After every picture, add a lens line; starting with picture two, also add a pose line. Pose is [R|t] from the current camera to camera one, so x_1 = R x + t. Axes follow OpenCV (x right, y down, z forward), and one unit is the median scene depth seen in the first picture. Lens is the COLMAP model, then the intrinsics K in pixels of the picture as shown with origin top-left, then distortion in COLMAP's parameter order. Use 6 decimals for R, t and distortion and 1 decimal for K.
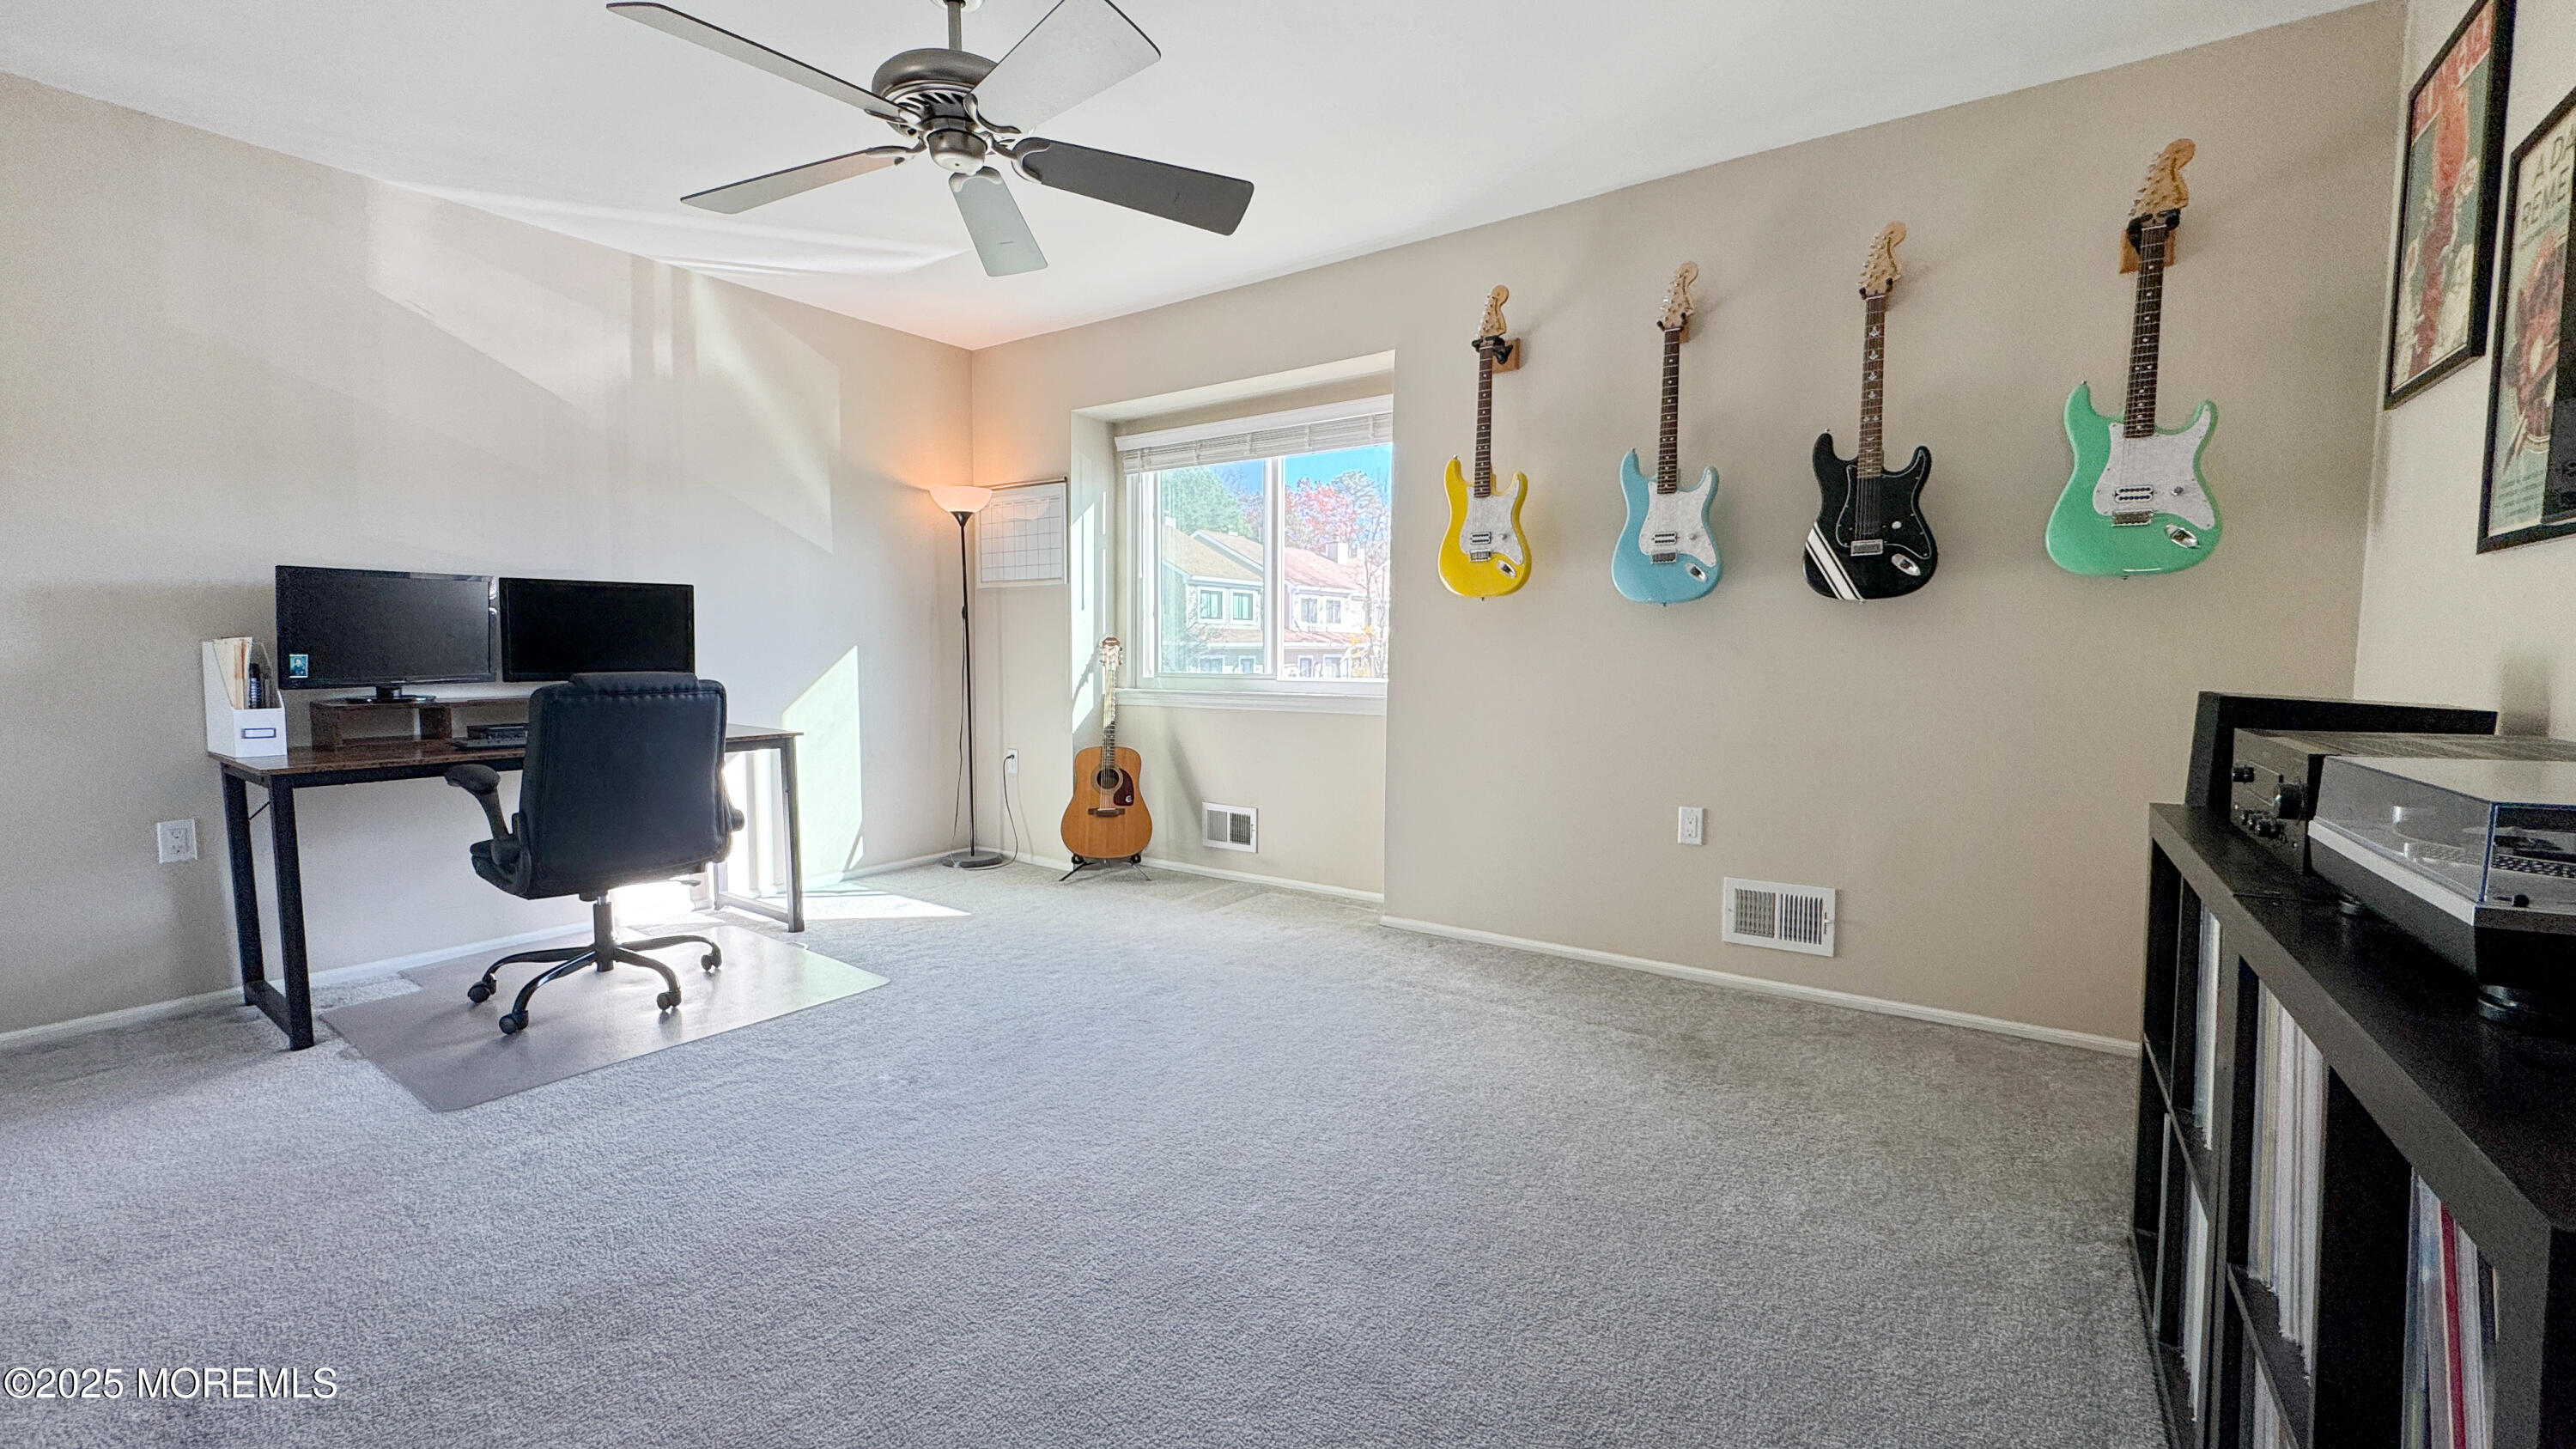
lens RADIAL K [[1026.1, 0, 1285.1], [0, 1026.1, 725.3], [0, 0, 1]] dist [-0.005195, -0.000313]
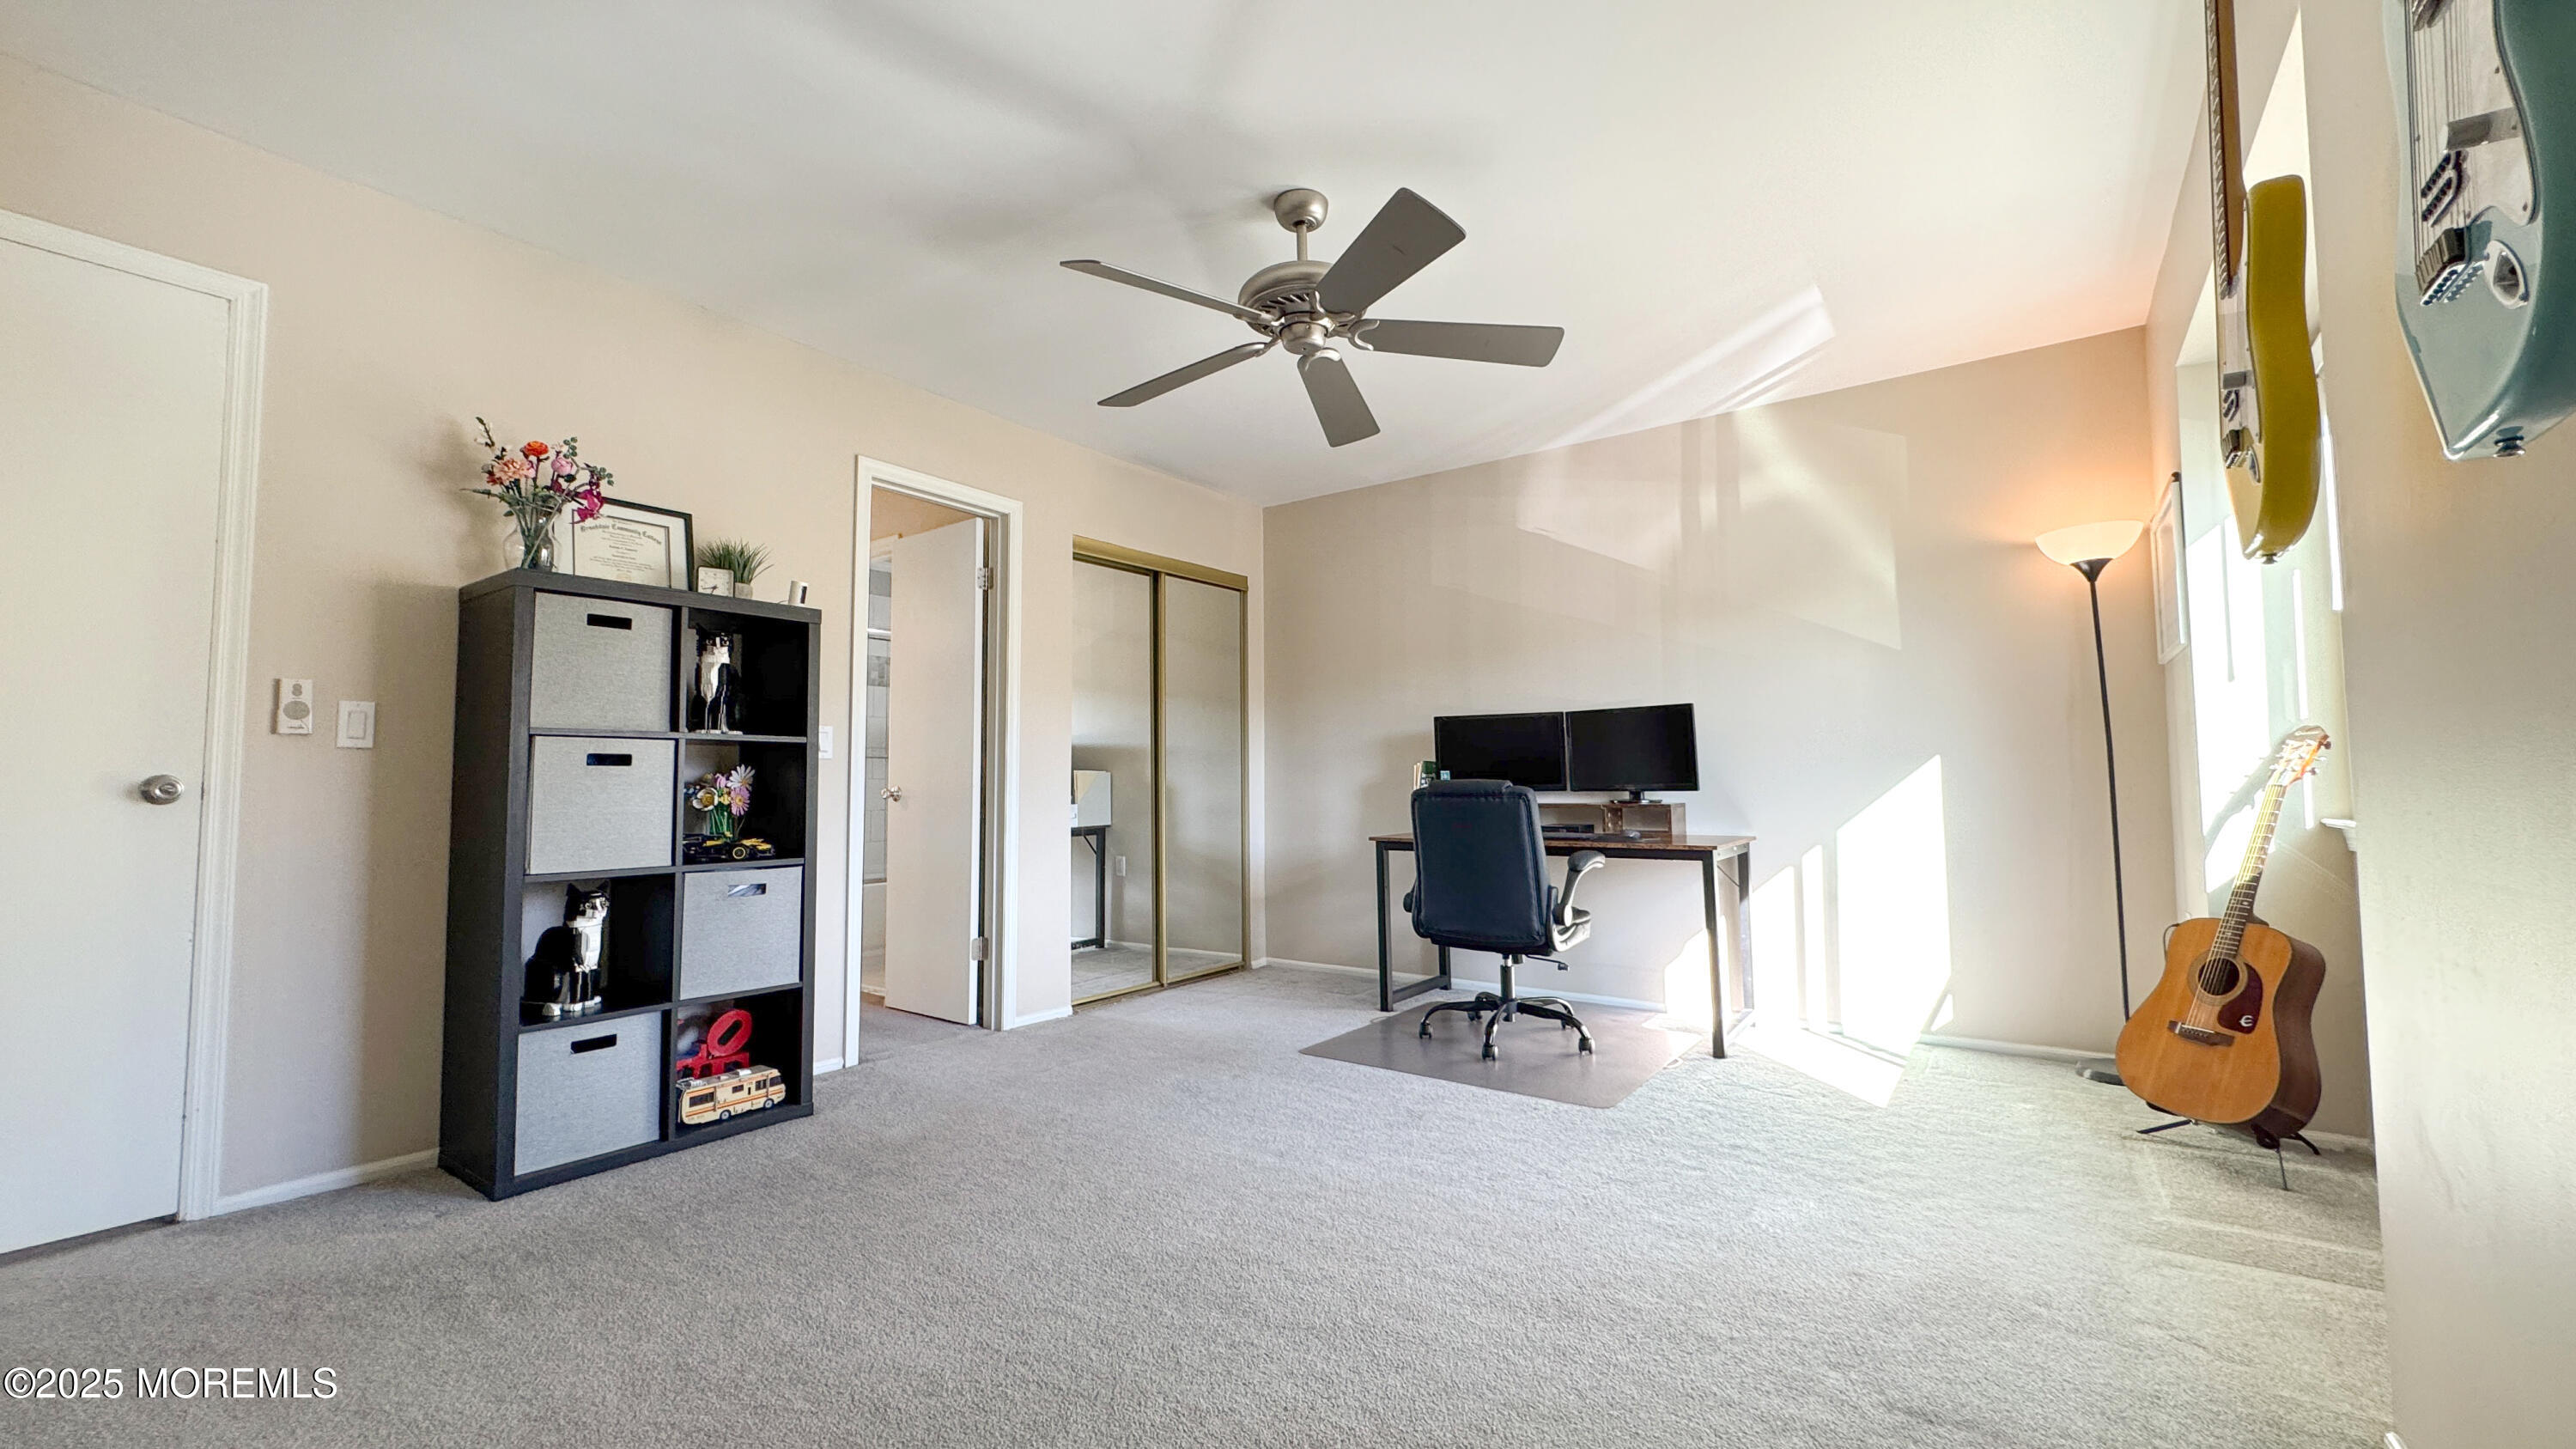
lens RADIAL K [[1026.1, 0, 1284.5], [0, 1026.1, 717.8], [0, 0, 1]] dist [-0.005195, -0.000313]
pose [[-0.026825, -0.069200, -0.997242, 0.441210], [-0.069558, 0.995312, -0.067195, -0.017694], [0.997217, 0.067564, -0.031512, 0.531021]]
